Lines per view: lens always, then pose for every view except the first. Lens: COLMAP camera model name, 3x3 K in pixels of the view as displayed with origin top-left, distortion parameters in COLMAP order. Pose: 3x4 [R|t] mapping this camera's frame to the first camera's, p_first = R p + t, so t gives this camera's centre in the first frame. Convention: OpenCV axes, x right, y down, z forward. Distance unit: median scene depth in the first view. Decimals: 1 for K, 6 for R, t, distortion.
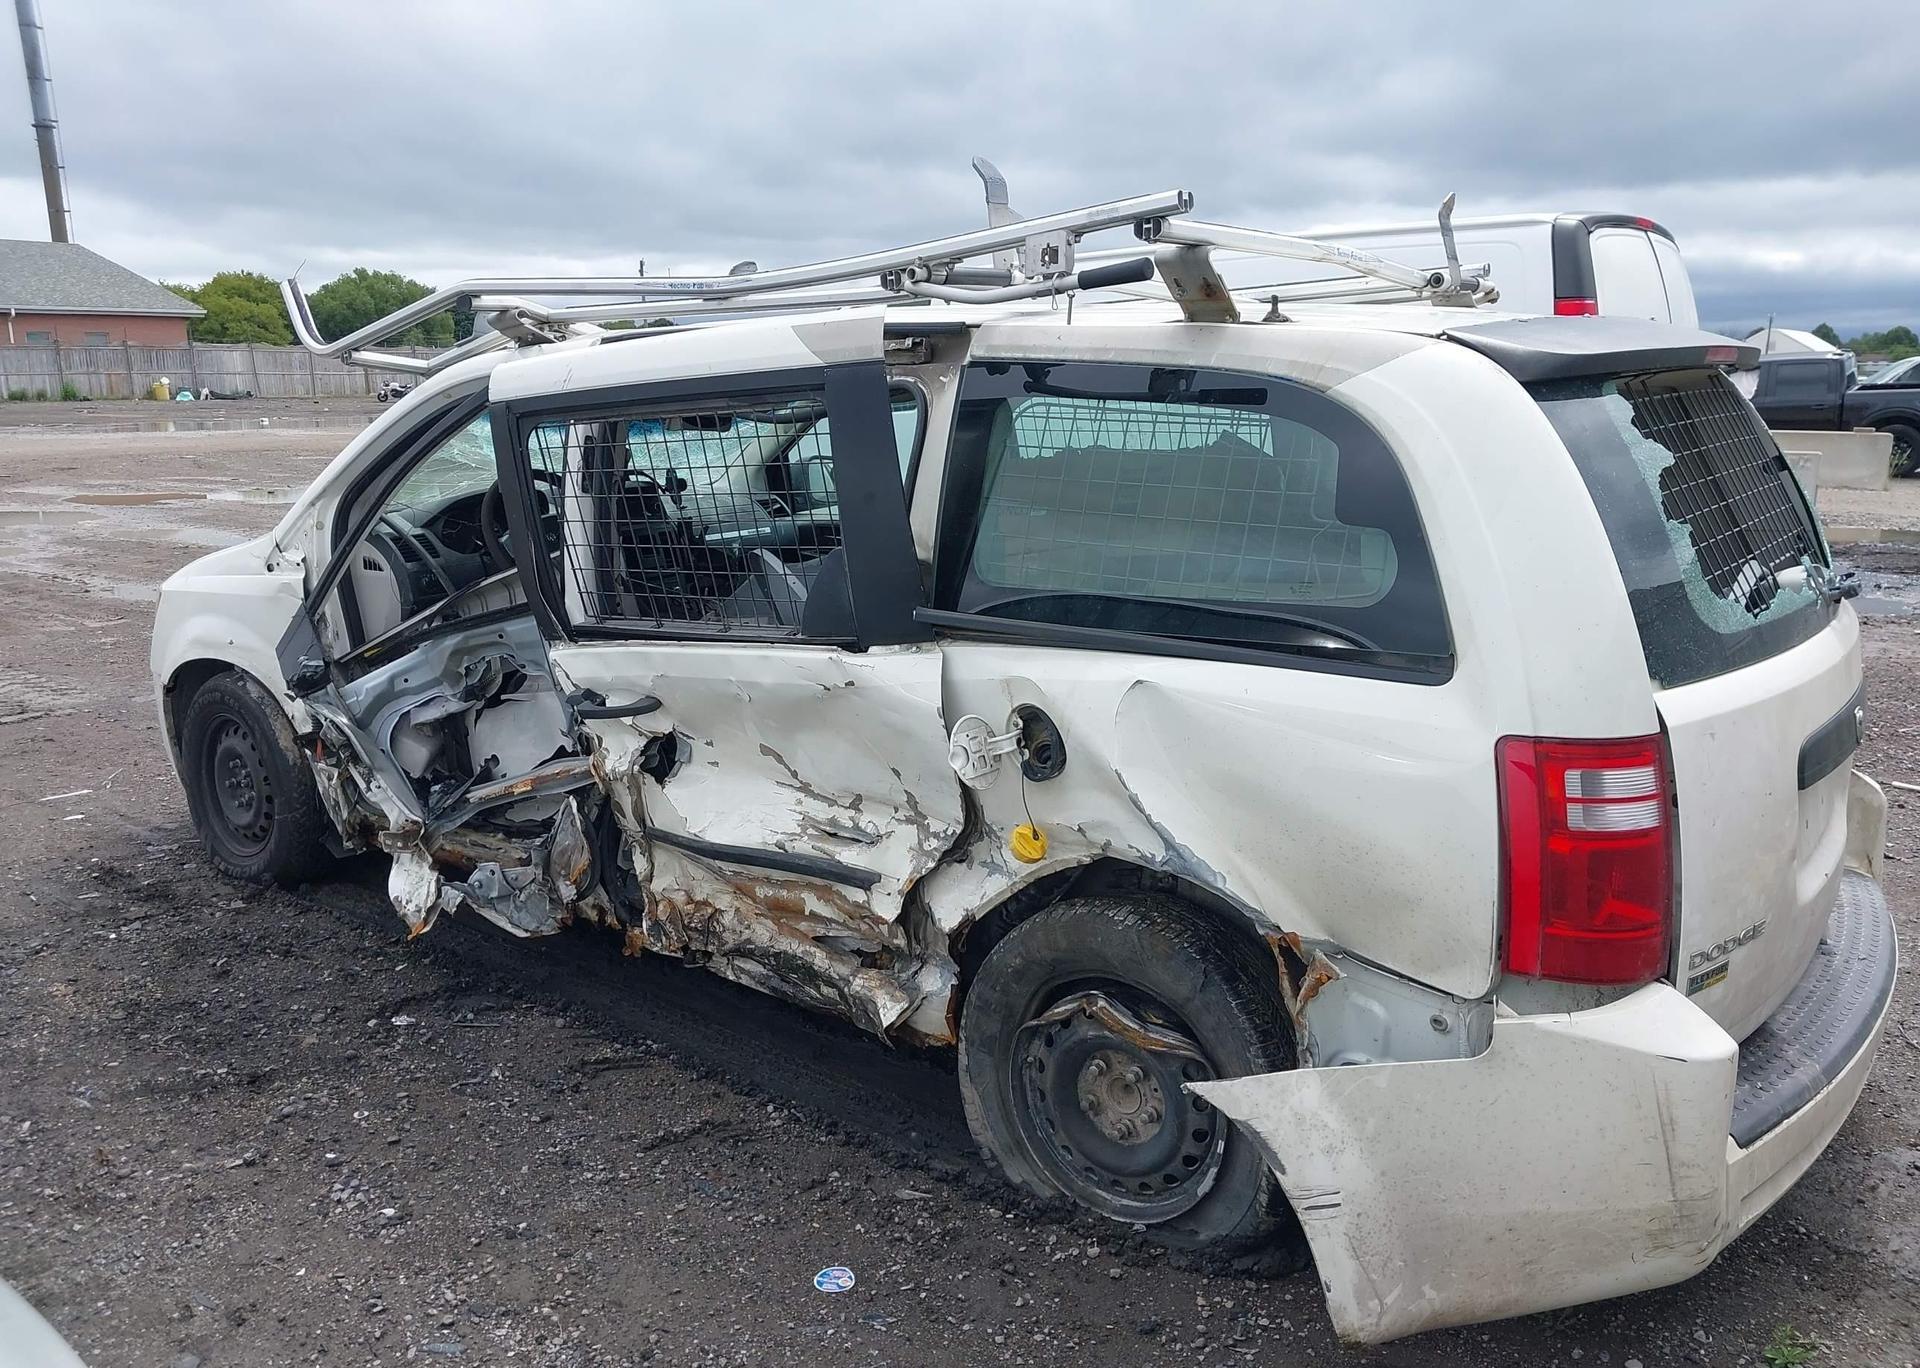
lens RADIAL K [[1563.4, 0, 927.9], [0, 1563.4, 755.7], [0, 0, 1]] dist [0.028412, -0.045432]
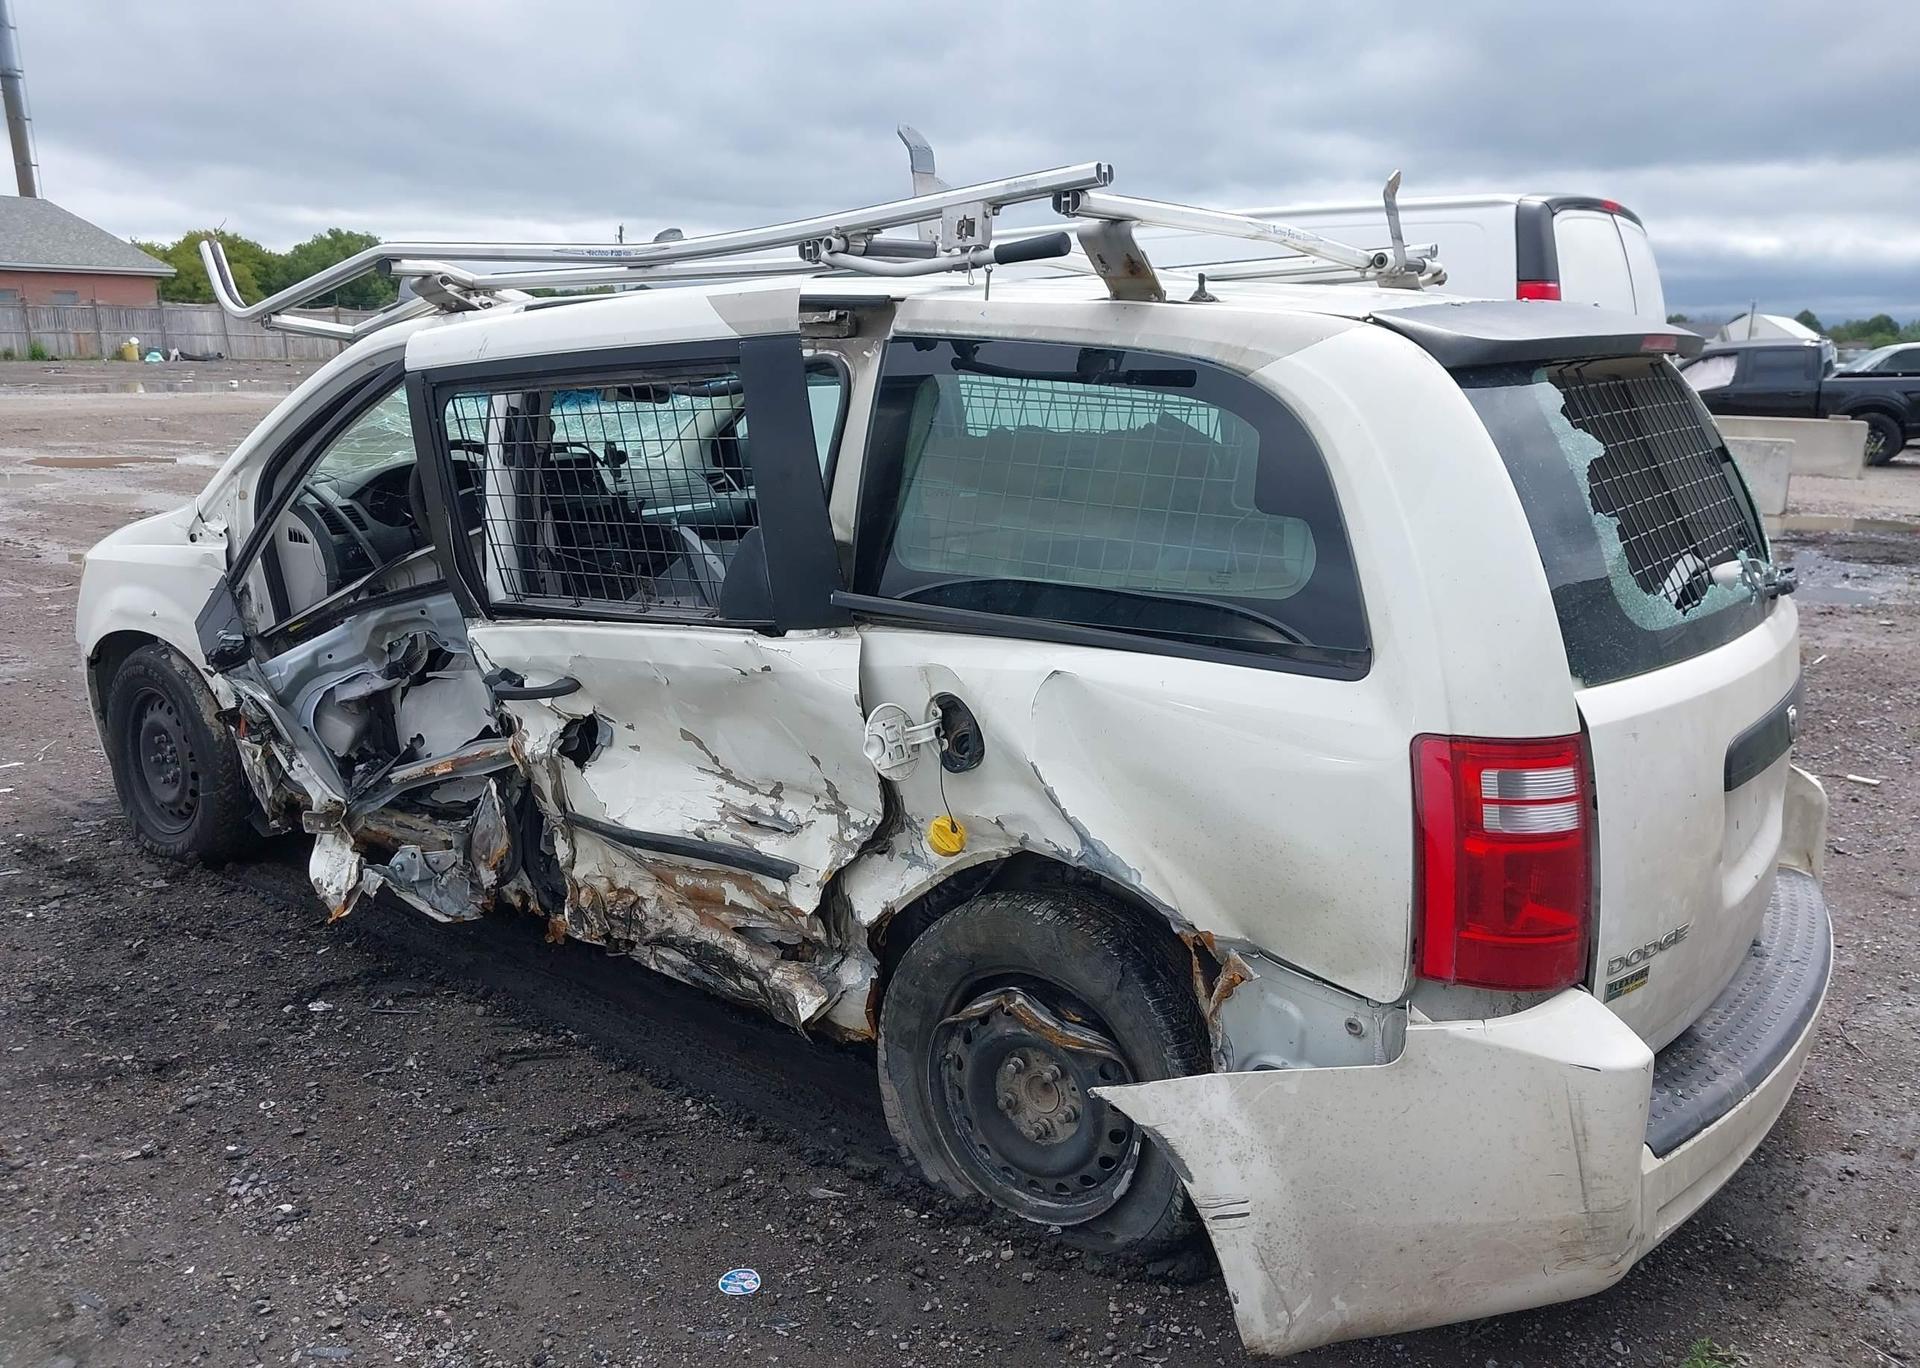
lens RADIAL K [[1563.4, 0, 941.8], [0, 1563.4, 755.4], [0, 0, 1]] dist [0.028412, -0.045432]
pose [[0.999786, 0.011153, 0.017449, 0.042430], [-0.011438, 0.999802, 0.016288, -0.009395], [-0.017264, -0.016485, 0.999715, 0.028125]]
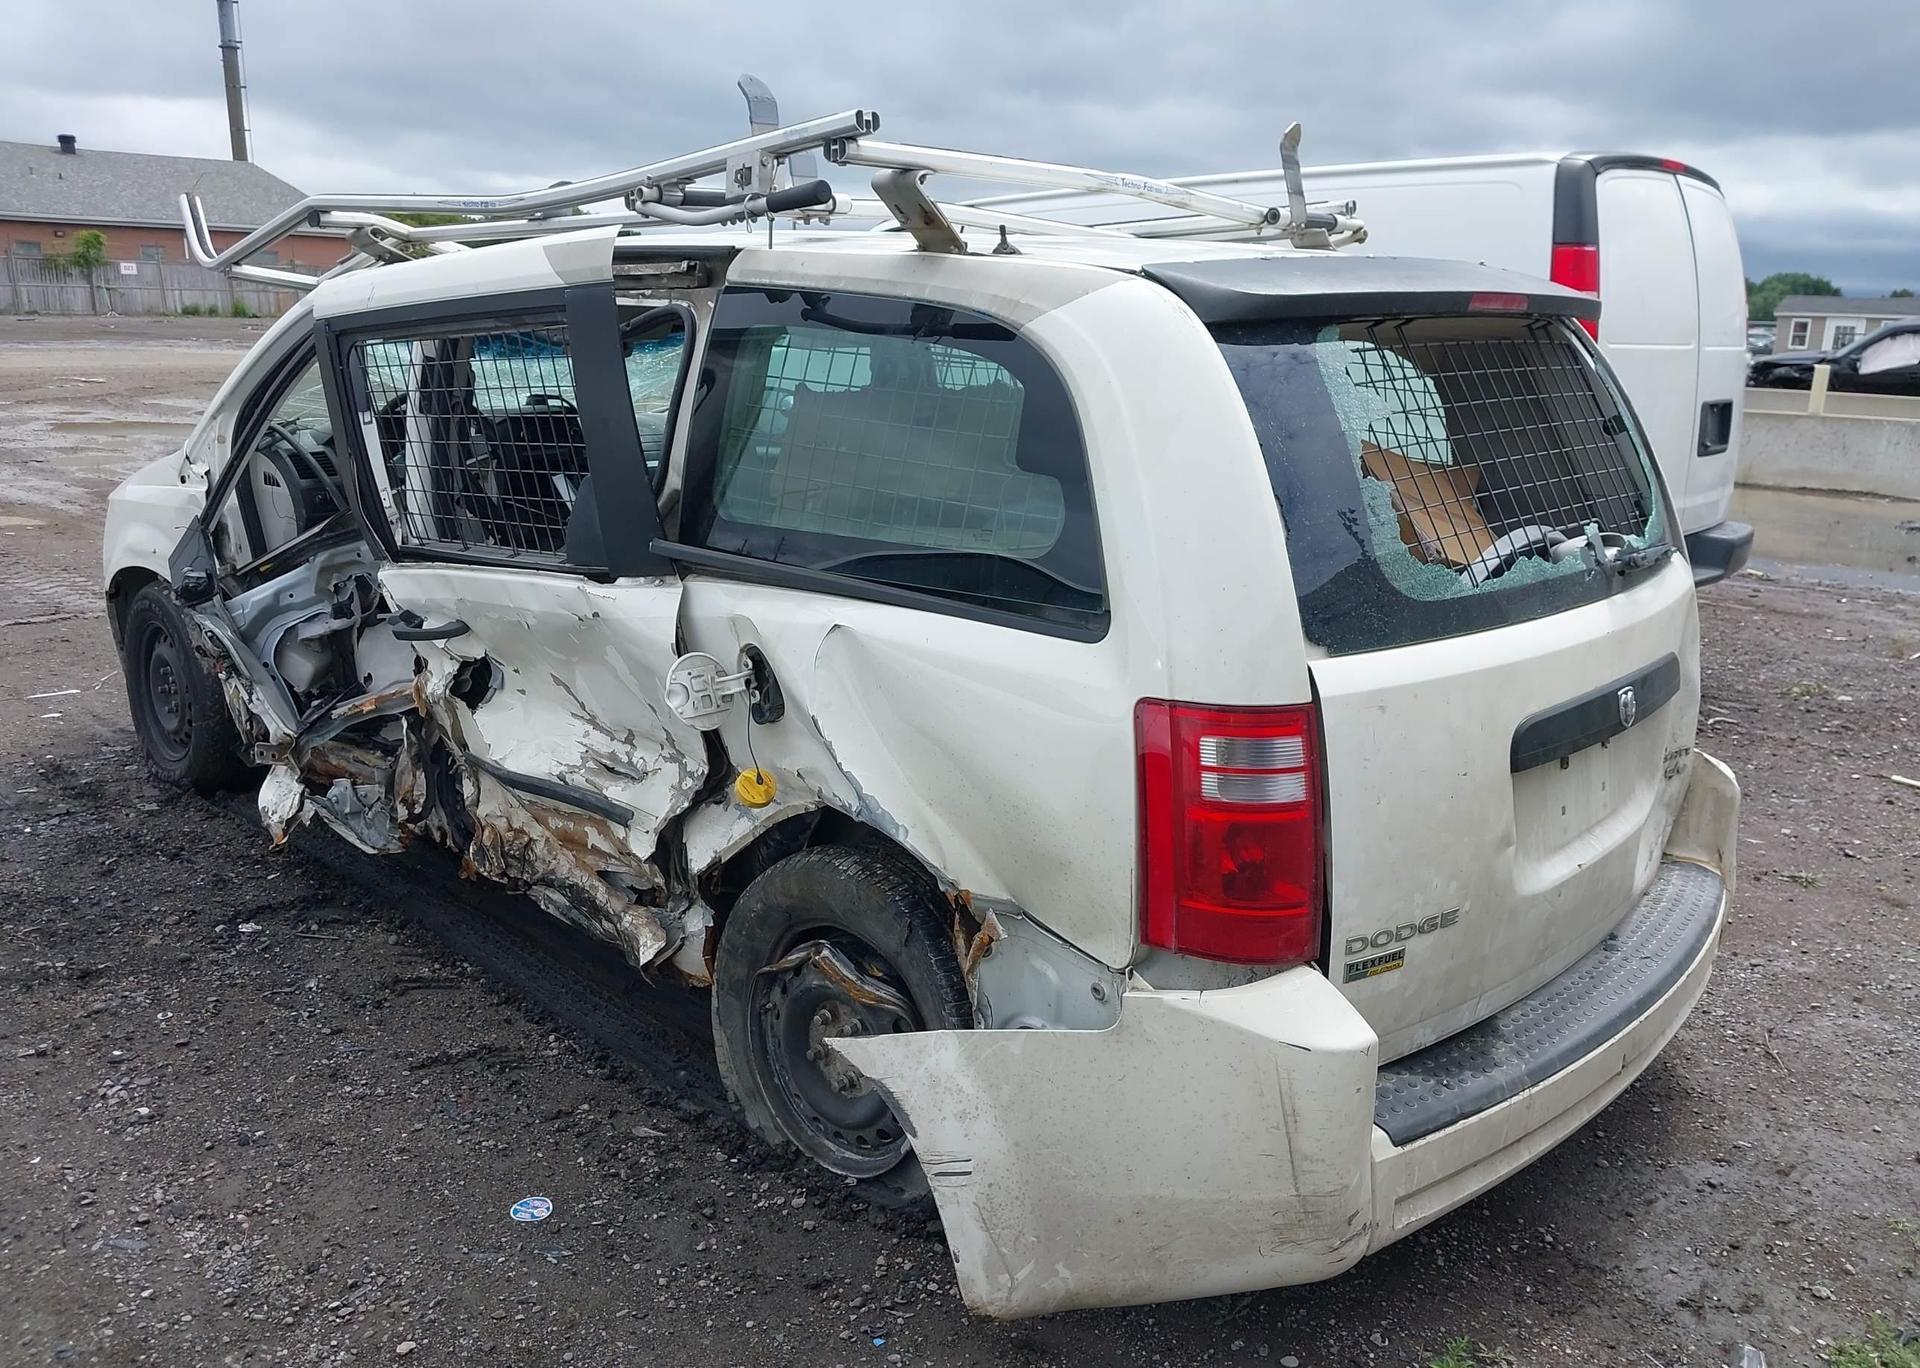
lens RADIAL K [[1563.4, 0, 942.5], [0, 1563.4, 756.0], [0, 0, 1]] dist [0.028412, -0.045432]
pose [[0.994539, 0.052515, -0.090187, 0.258576], [-0.049152, 0.998025, 0.039115, -0.006702], [0.092063, -0.034468, 0.995156, 0.034860]]
